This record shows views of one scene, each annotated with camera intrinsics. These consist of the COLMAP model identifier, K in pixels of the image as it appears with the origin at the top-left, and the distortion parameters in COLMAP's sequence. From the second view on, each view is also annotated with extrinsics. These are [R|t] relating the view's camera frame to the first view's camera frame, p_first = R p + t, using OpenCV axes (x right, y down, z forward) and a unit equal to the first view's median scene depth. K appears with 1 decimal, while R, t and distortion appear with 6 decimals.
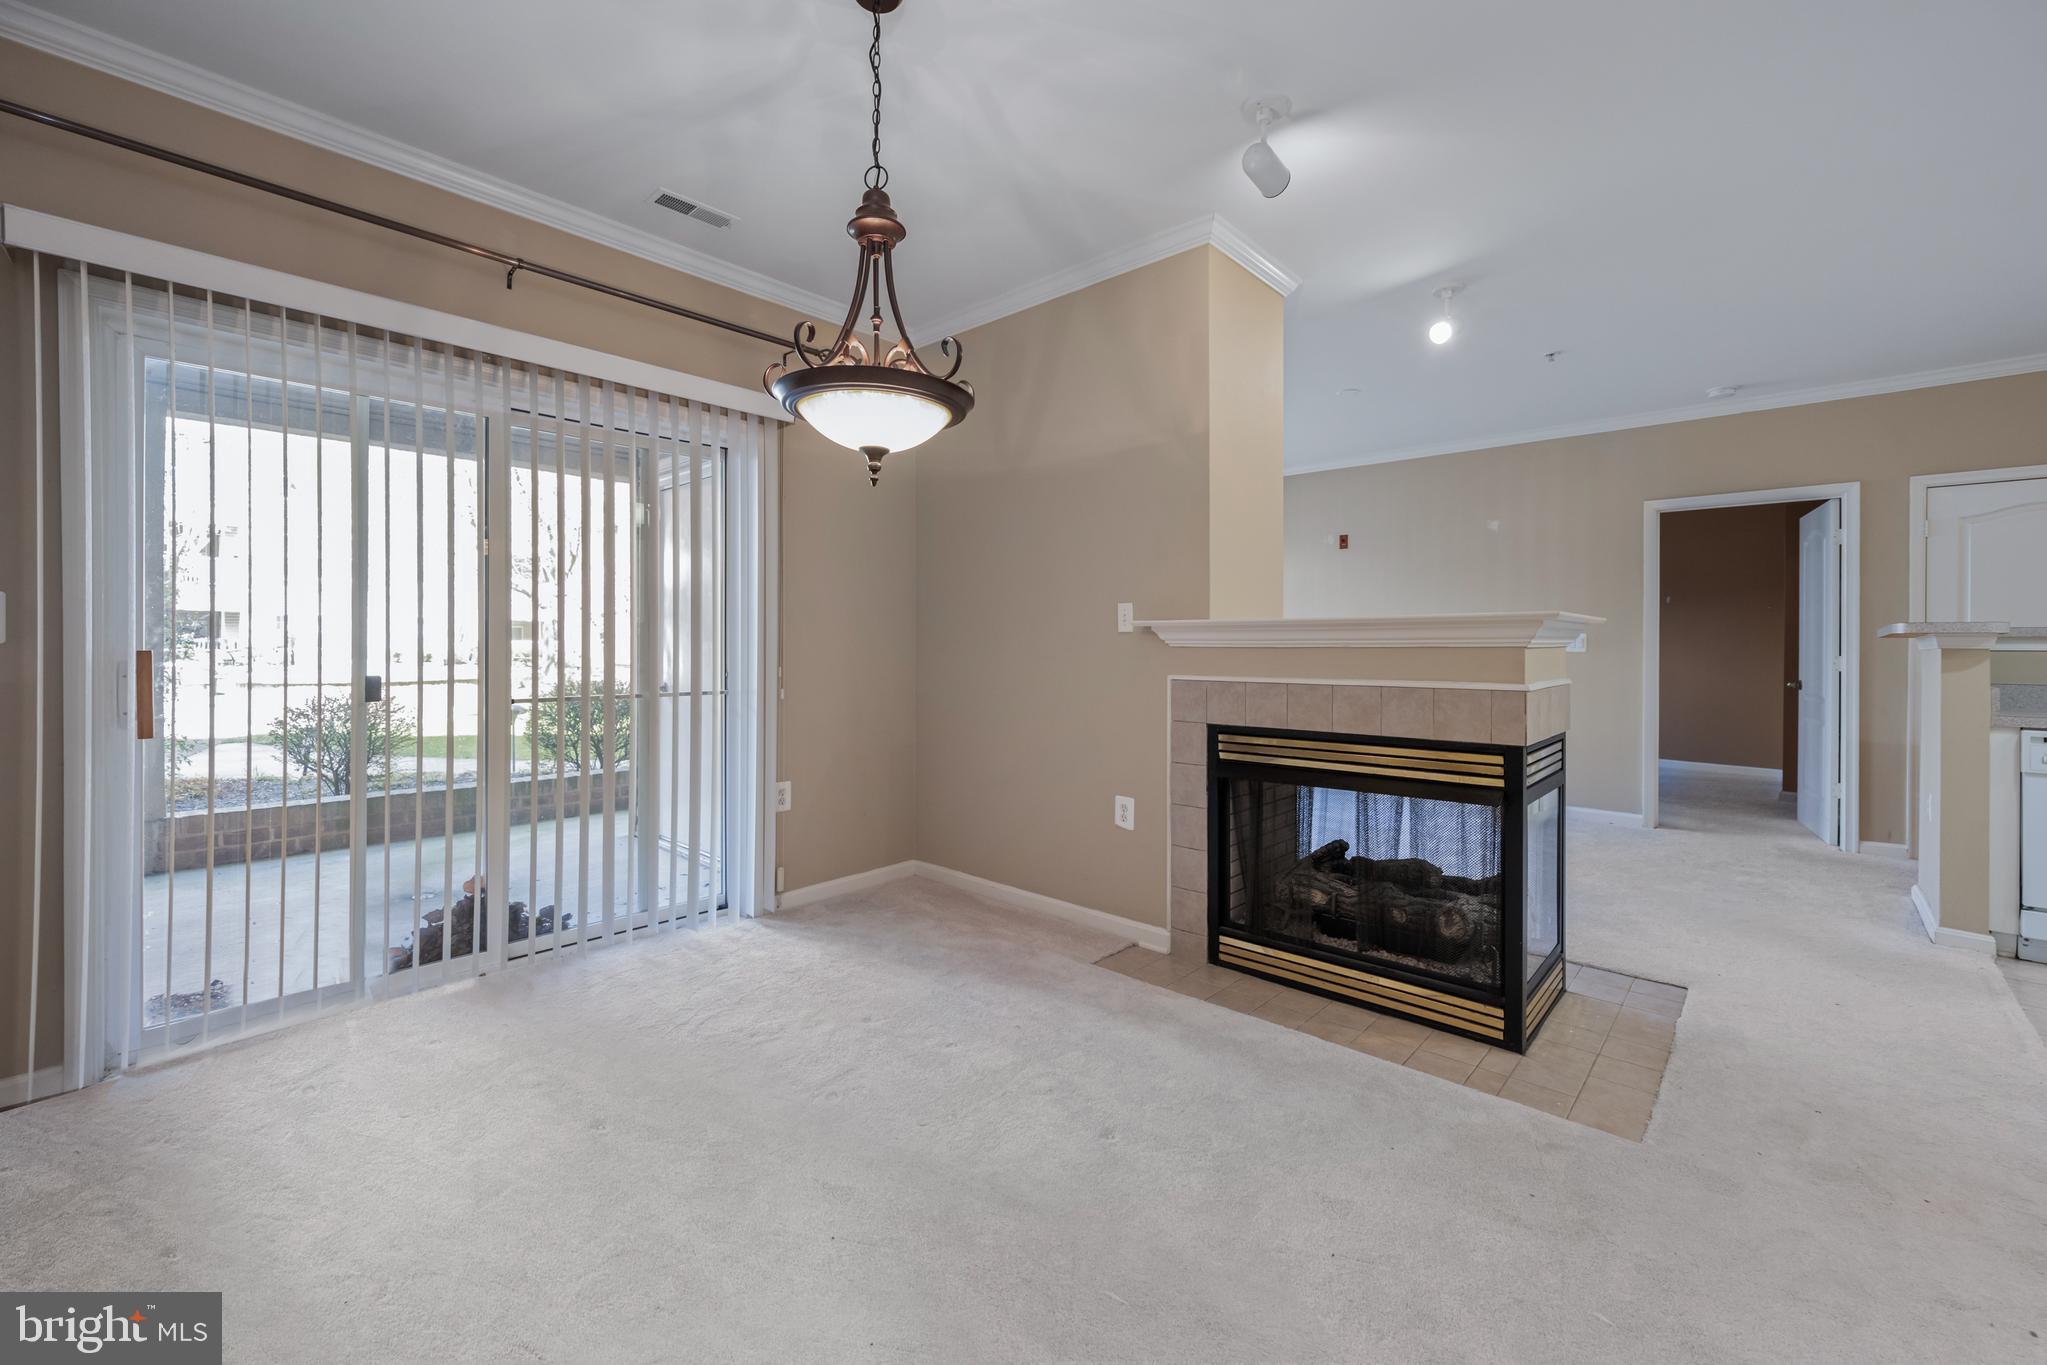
lens RADIAL K [[829.1, 0, 1027.5], [0, 829.1, 666.9], [0, 0, 1]] dist [-0.002018, 0.000689]
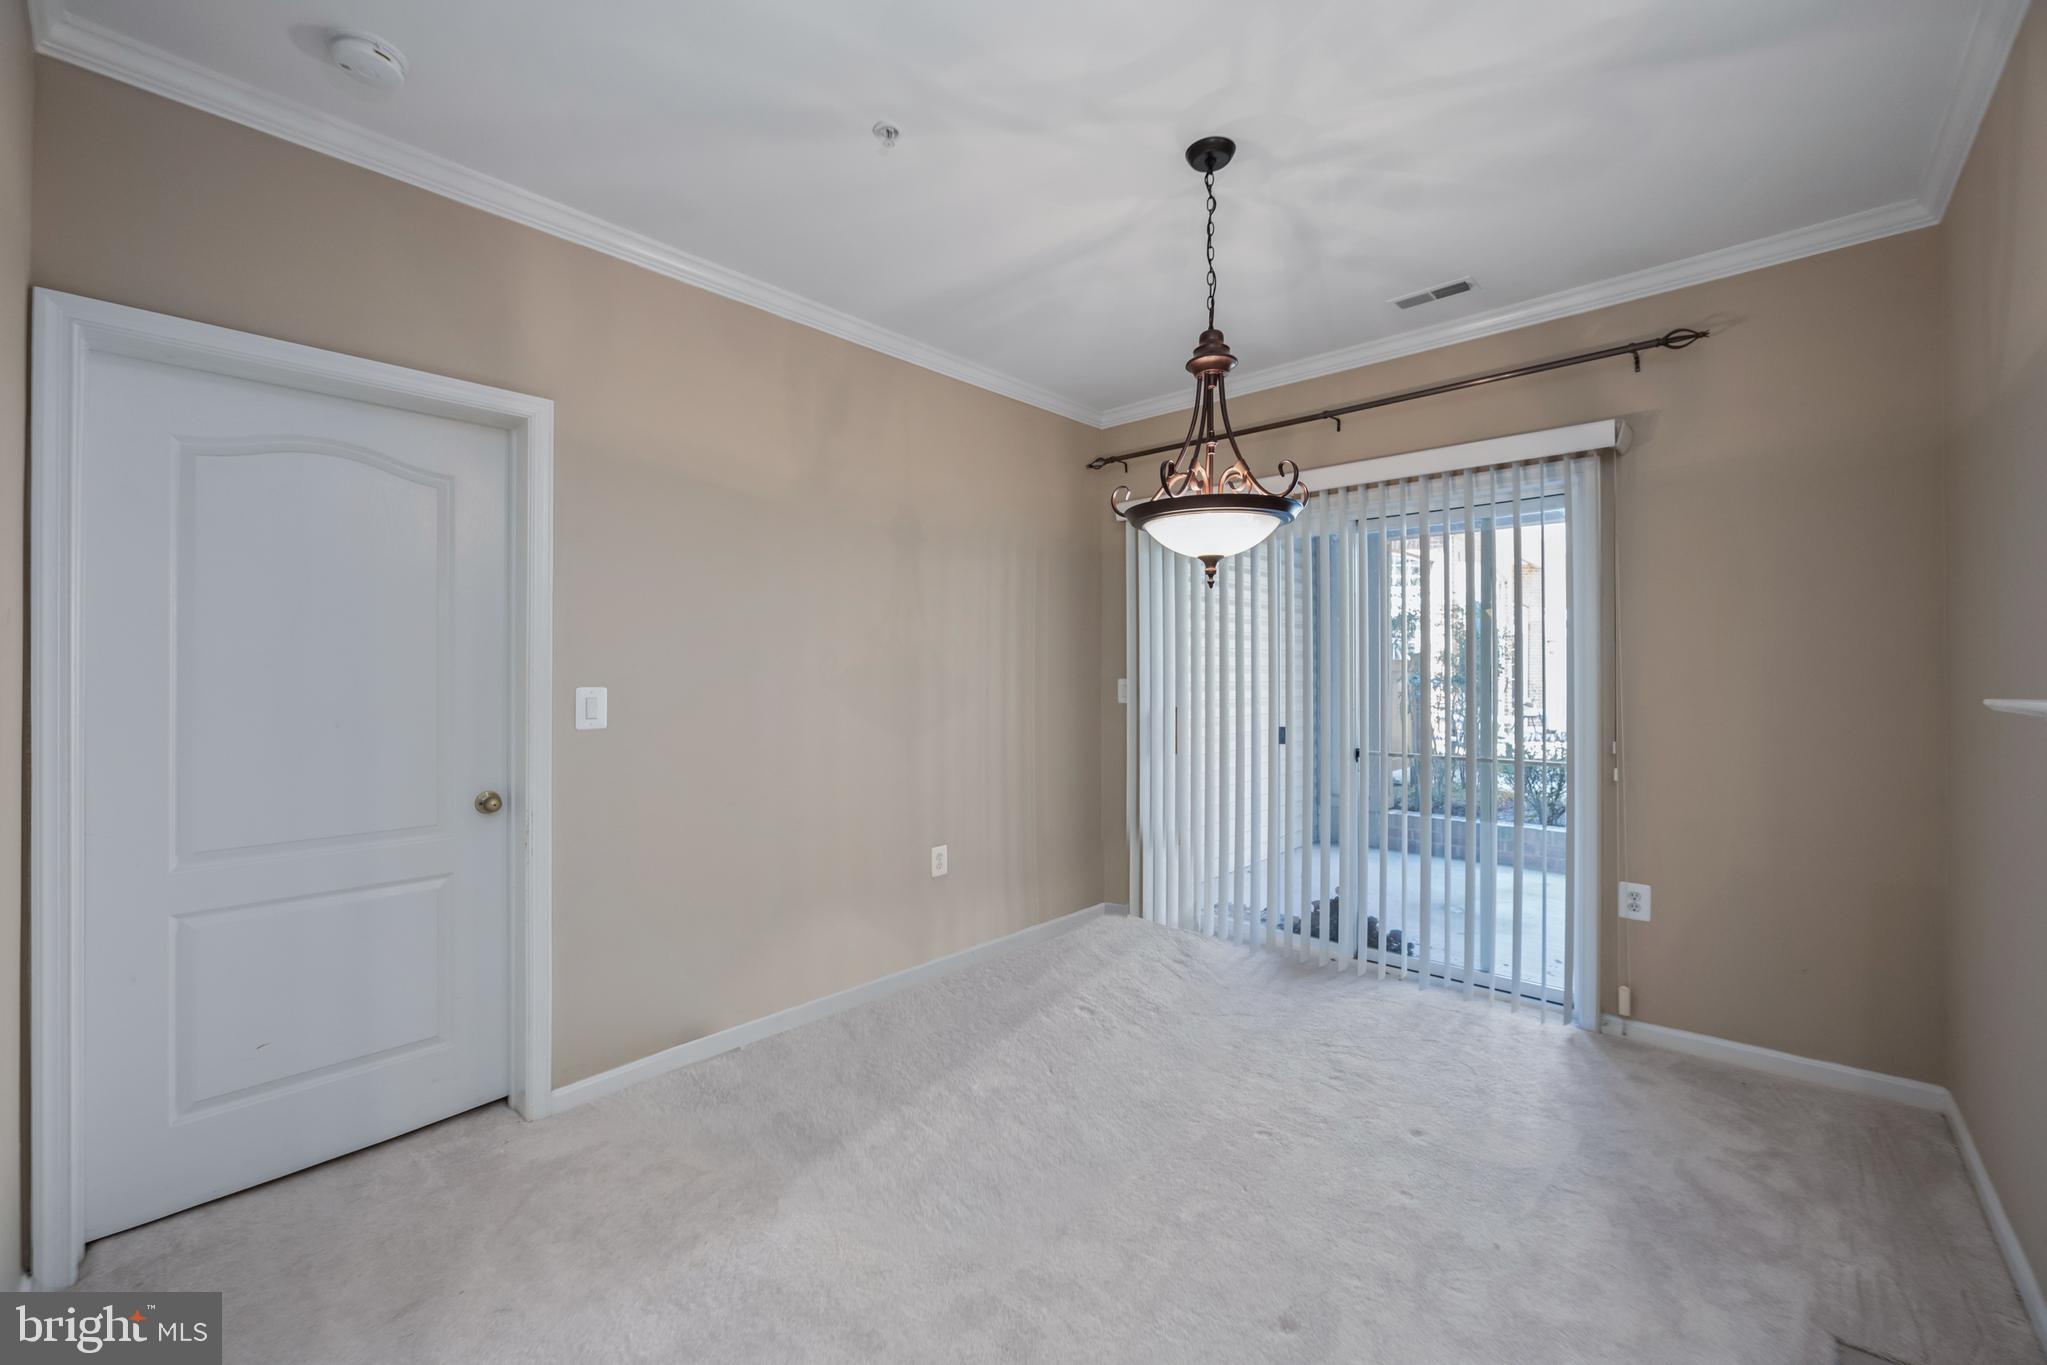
lens RADIAL K [[829.1, 0, 1021.8], [0, 829.1, 691.3], [0, 0, 1]] dist [-0.002018, 0.000689]
pose [[0.008333, 0.015608, -0.999843, 0.578216], [-0.025205, 0.999564, 0.015393, -0.052737], [0.999648, 0.025073, 0.008723, 0.443605]]
